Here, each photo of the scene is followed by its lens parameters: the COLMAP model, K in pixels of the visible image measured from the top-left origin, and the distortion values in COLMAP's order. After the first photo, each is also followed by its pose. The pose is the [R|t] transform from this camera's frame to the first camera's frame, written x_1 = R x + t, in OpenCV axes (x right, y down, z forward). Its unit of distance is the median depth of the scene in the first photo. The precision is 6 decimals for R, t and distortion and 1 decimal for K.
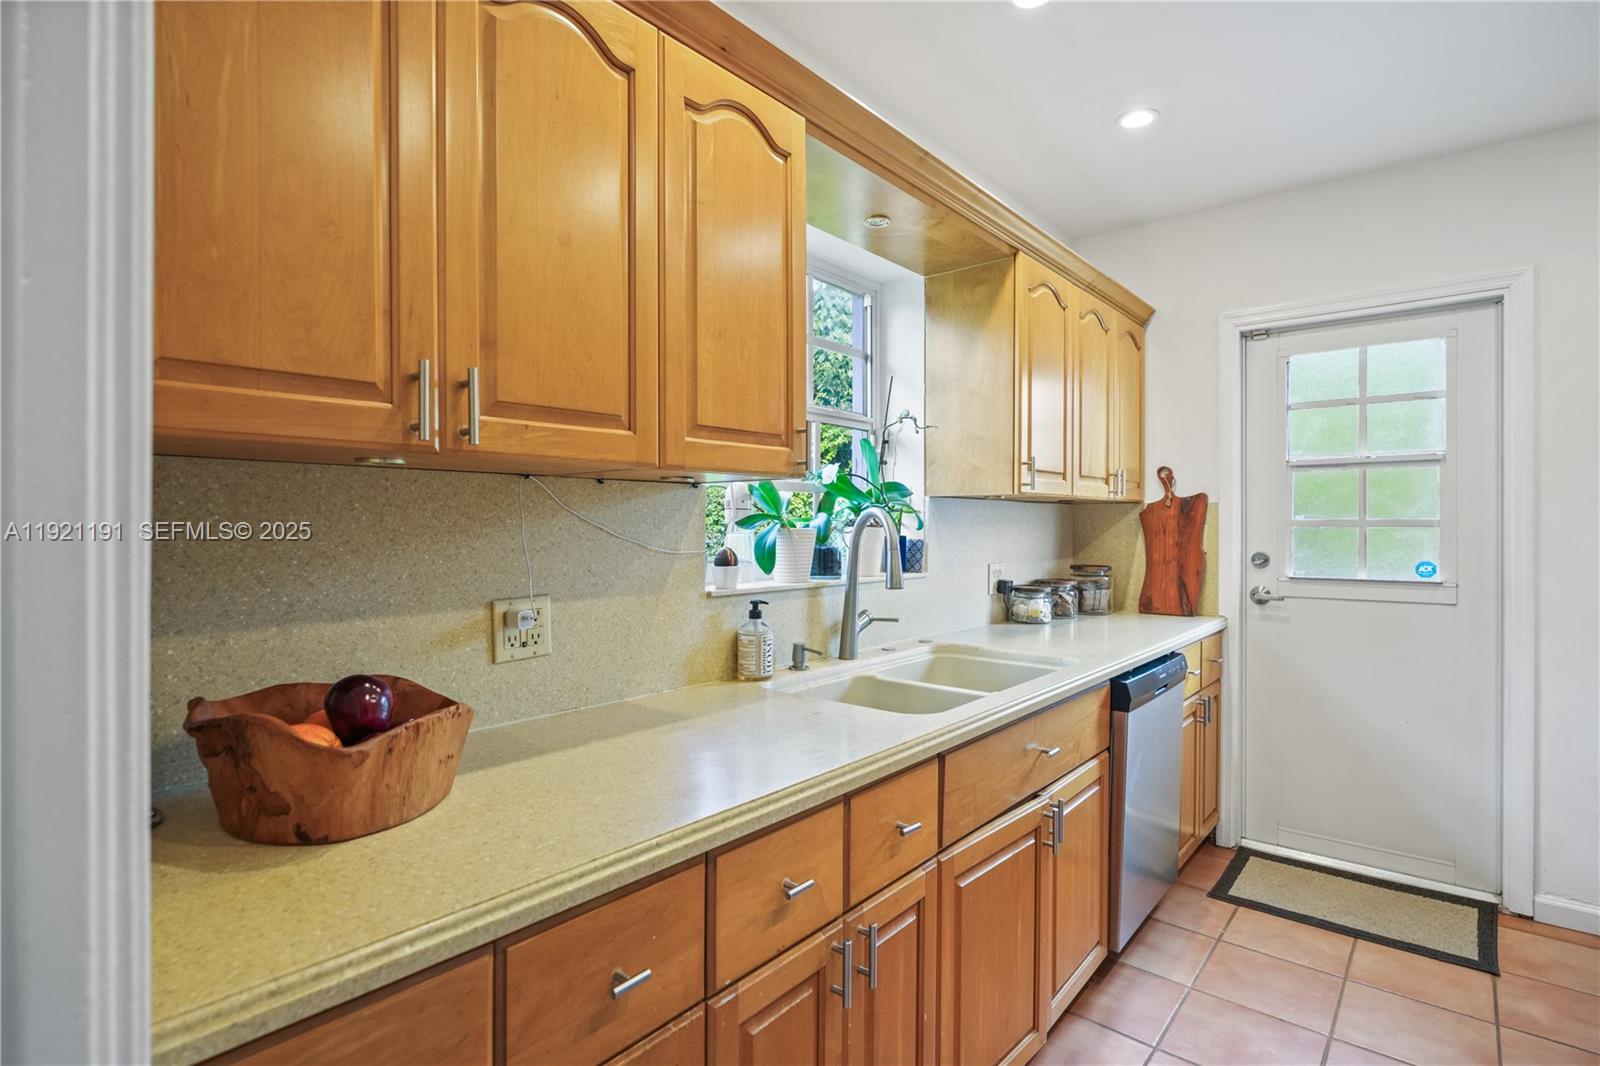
lens RADIAL K [[759.6, 0, 800.0], [0, 759.6, 533.0], [0, 0, 1]] dist [-0.012314, 0.000021]
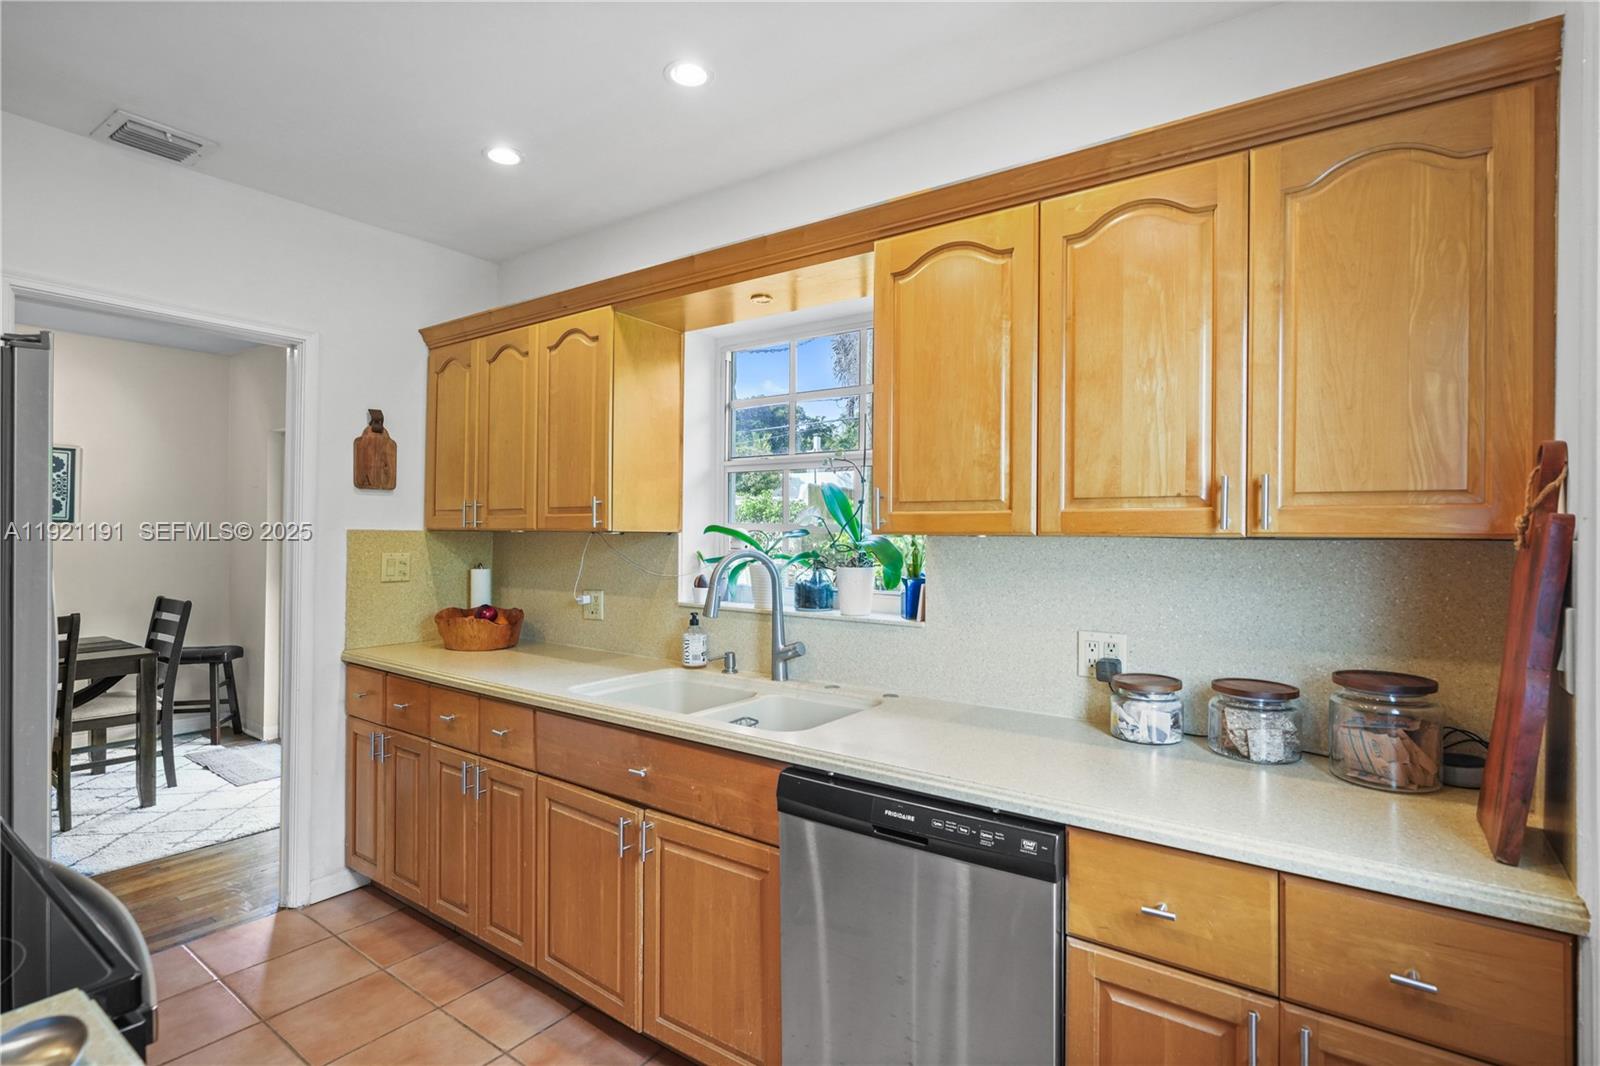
lens RADIAL K [[759.6, 0, 800.0], [0, 759.6, 533.0], [0, 0, 1]] dist [-0.012314, 0.000021]
pose [[0.102805, 0.004525, -0.994691, 1.560070], [-0.017928, 0.999836, 0.002695, -0.077414], [0.994540, 0.017556, 0.102869, 1.188130]]
